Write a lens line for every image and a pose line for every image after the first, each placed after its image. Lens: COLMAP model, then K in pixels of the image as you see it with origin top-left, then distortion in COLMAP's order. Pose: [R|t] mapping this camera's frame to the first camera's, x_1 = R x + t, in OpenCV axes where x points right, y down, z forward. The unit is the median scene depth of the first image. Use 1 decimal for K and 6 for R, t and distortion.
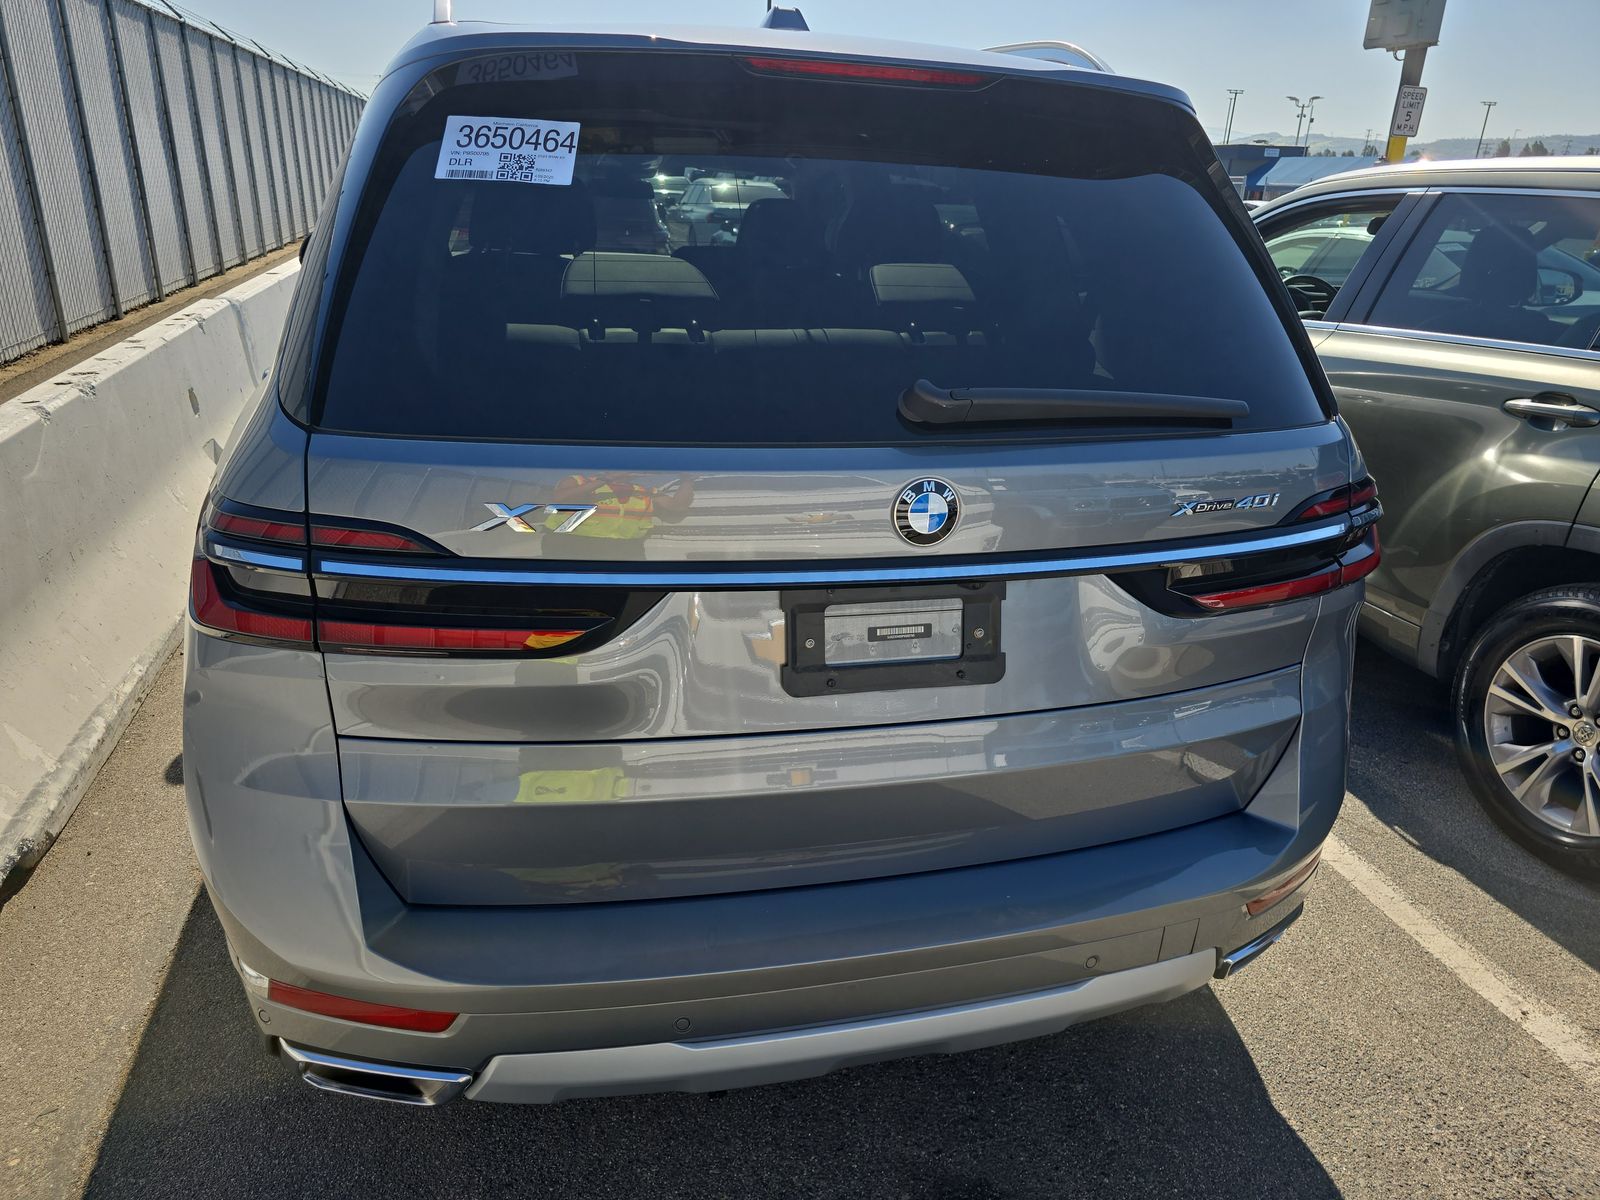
lens RADIAL K [[1076.8, 0, 800.0], [0, 1076.8, 600.0], [0, 0, 1]] dist [0.050915, -0.042181]
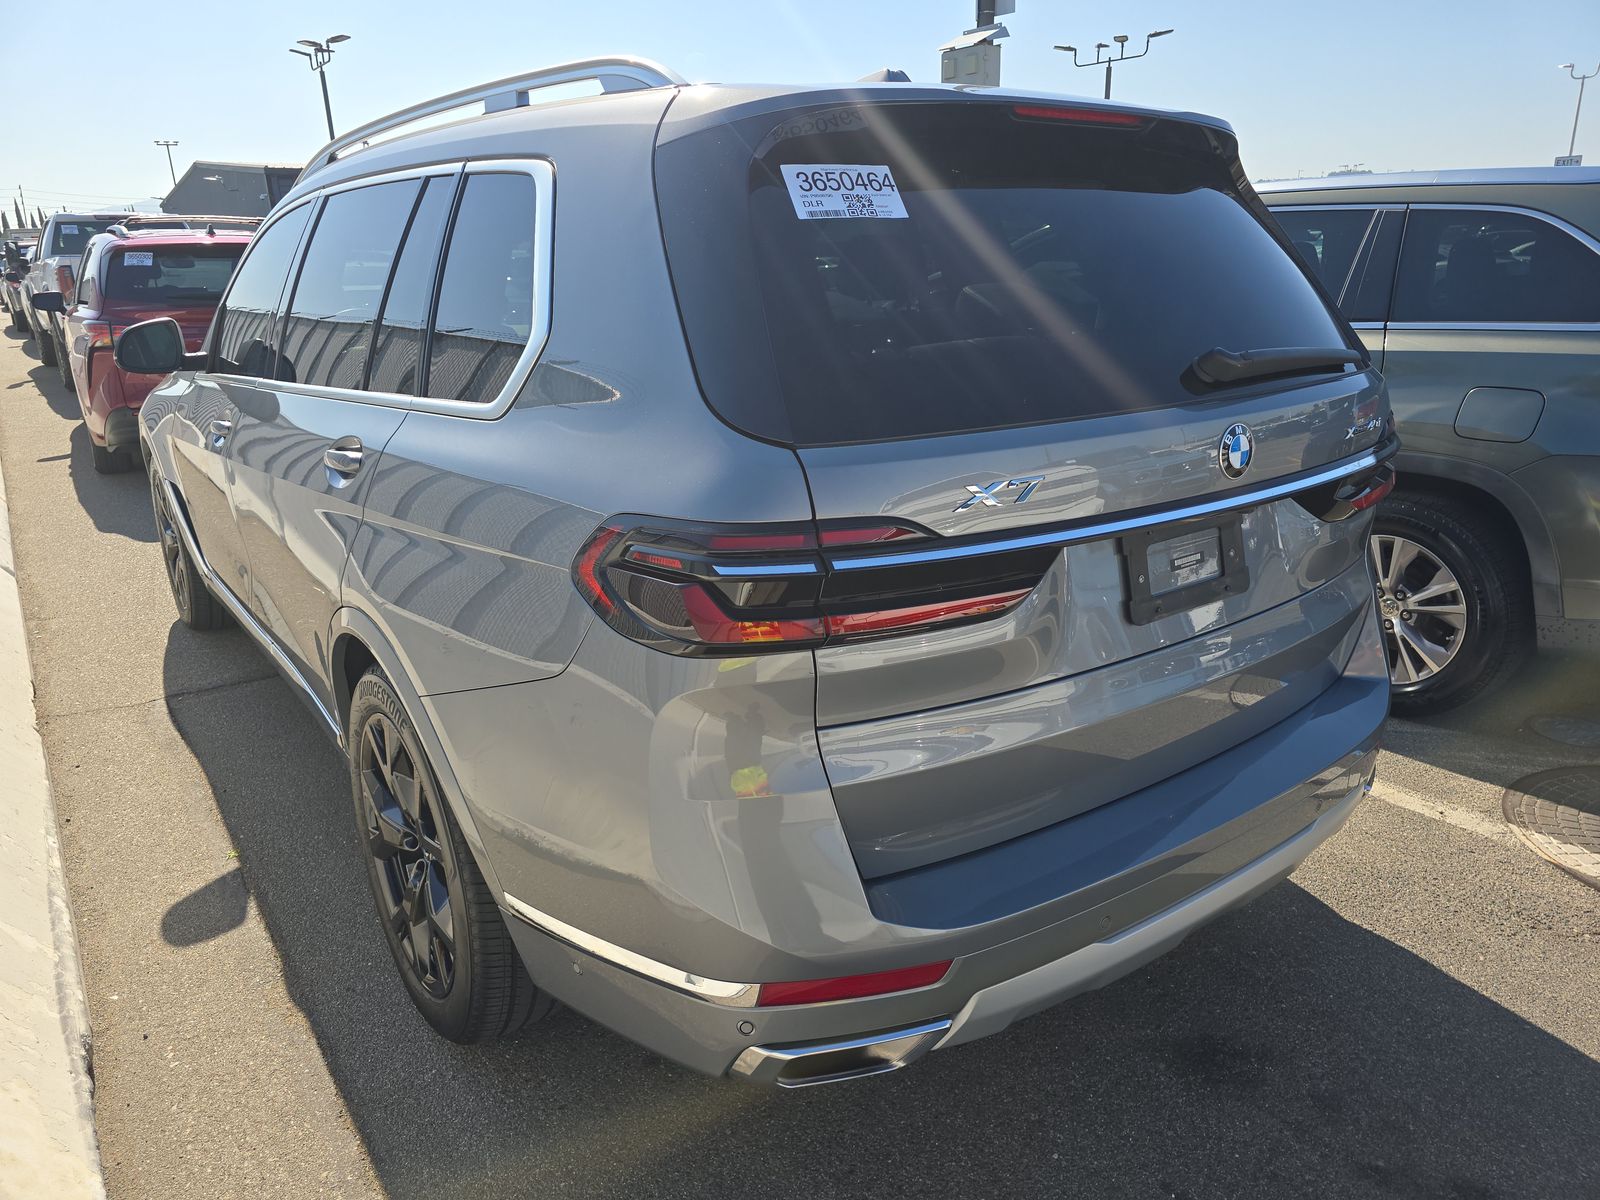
lens RADIAL K [[1067.0, 0, 800.9], [0, 1067.0, 607.5], [0, 0, 1]] dist [0.055650, -0.044215]
pose [[0.928520, -0.172455, 0.328801, -0.740161], [0.188167, 0.982002, -0.016319, 0.019118], [-0.320068, 0.077022, 0.944258, -0.004675]]
